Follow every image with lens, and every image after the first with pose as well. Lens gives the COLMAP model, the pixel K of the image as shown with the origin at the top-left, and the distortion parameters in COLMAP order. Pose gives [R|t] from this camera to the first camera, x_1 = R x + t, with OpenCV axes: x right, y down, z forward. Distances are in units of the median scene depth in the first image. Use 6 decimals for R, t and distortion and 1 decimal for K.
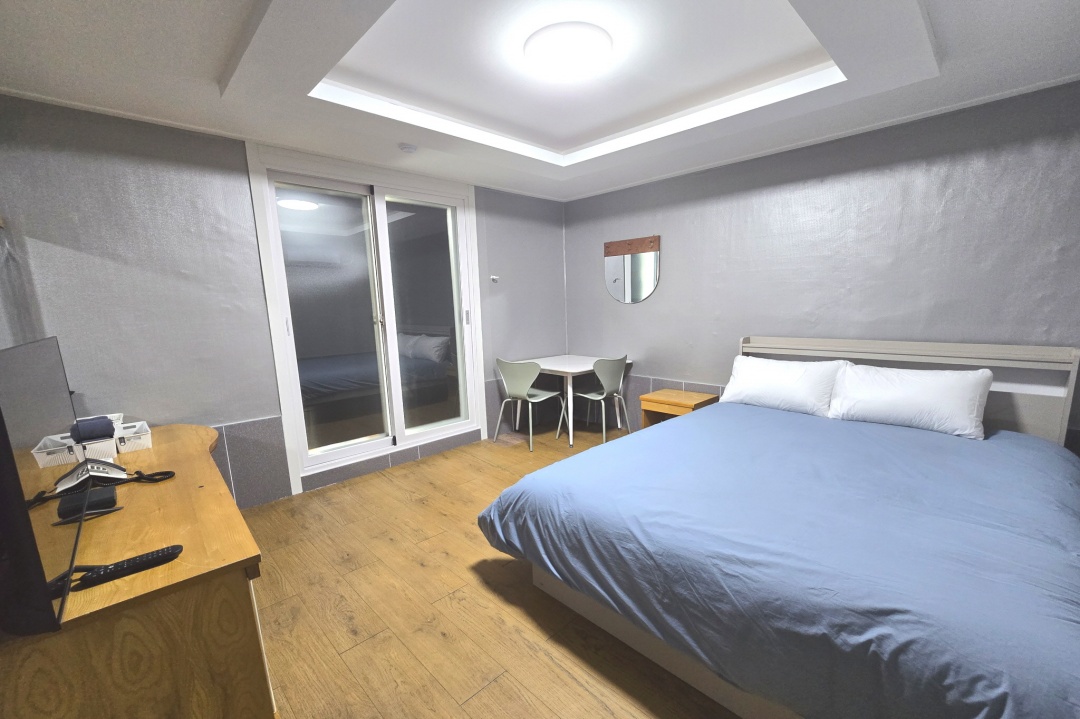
lens RADIAL K [[440.4, 0, 537.2], [0, 440.4, 390.6], [0, 0, 1]] dist [-0.014515, 0.009110]
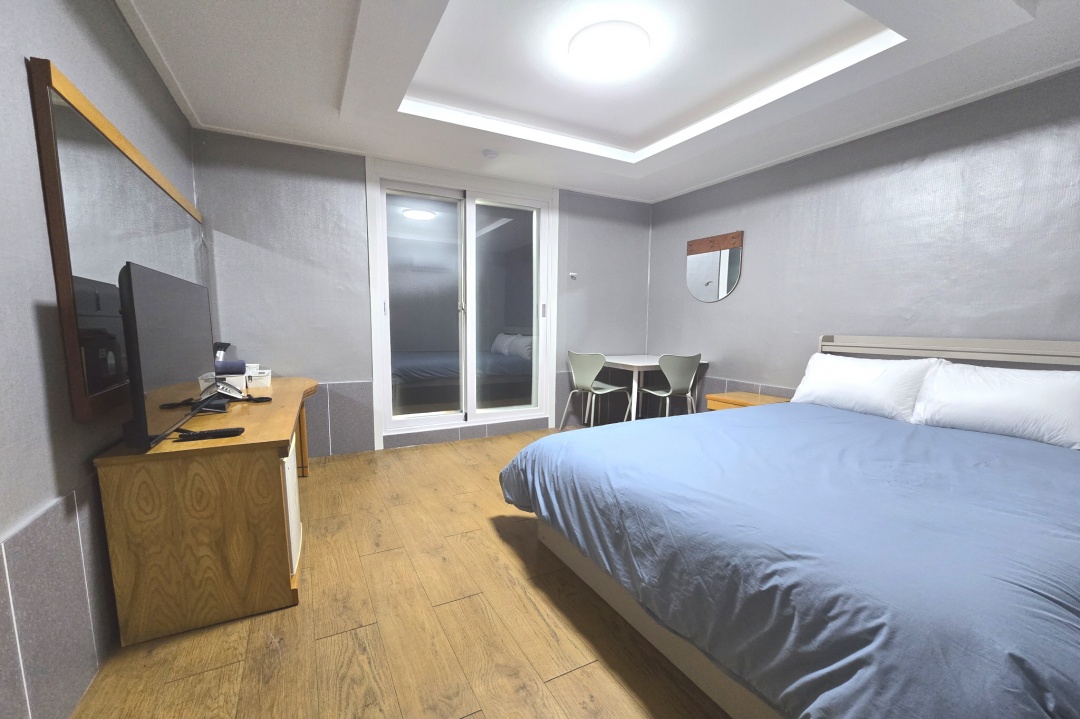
lens RADIAL K [[440.4, 0, 537.2], [0, 440.4, 390.6], [0, 0, 1]] dist [-0.014515, 0.009110]
pose [[0.960409, 0.075648, -0.268128, 0.152690], [-0.086991, 0.995737, -0.030663, 0.072538], [0.264666, 0.052774, 0.962895, -0.027603]]
